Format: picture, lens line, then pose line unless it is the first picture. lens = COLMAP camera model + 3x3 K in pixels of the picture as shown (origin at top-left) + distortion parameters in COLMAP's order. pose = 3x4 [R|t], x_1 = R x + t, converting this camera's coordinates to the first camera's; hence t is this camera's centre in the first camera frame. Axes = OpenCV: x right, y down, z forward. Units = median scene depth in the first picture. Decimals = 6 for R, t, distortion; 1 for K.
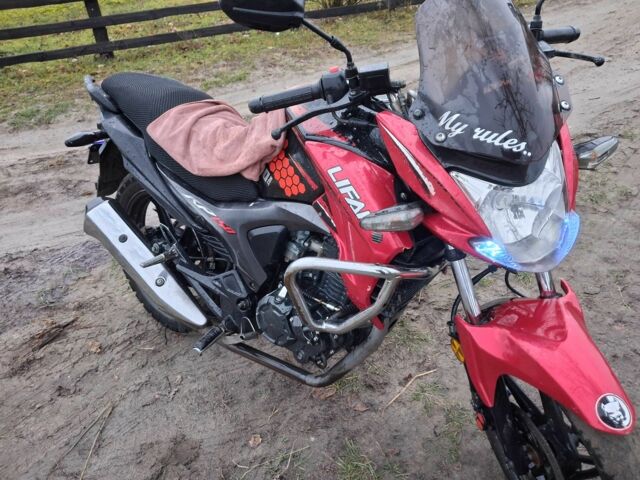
lens RADIAL K [[497.4, 0, 330.6], [0, 497.4, 240.0], [0, 0, 1]] dist [-0.013708, 0.004457]
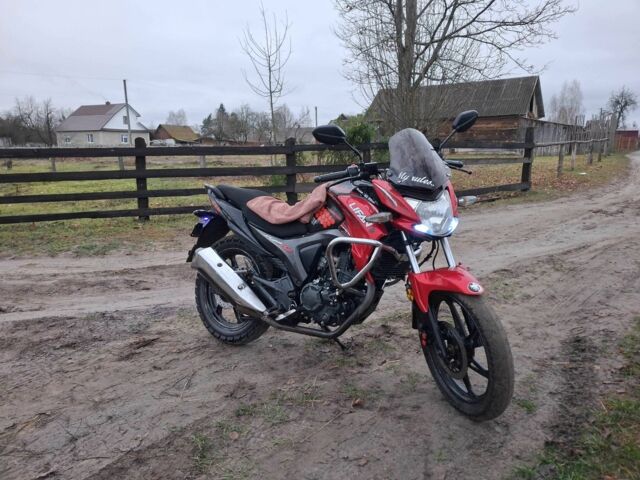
lens RADIAL K [[486.9, 0, 320.2], [0, 486.9, 244.1], [0, 0, 1]] dist [0.010515, -0.006524]
pose [[0.997677, 0.059505, 0.033174, -0.147274], [-0.042346, 0.923088, -0.382251, 0.646110], [-0.053368, 0.379958, 0.923463, -0.700236]]
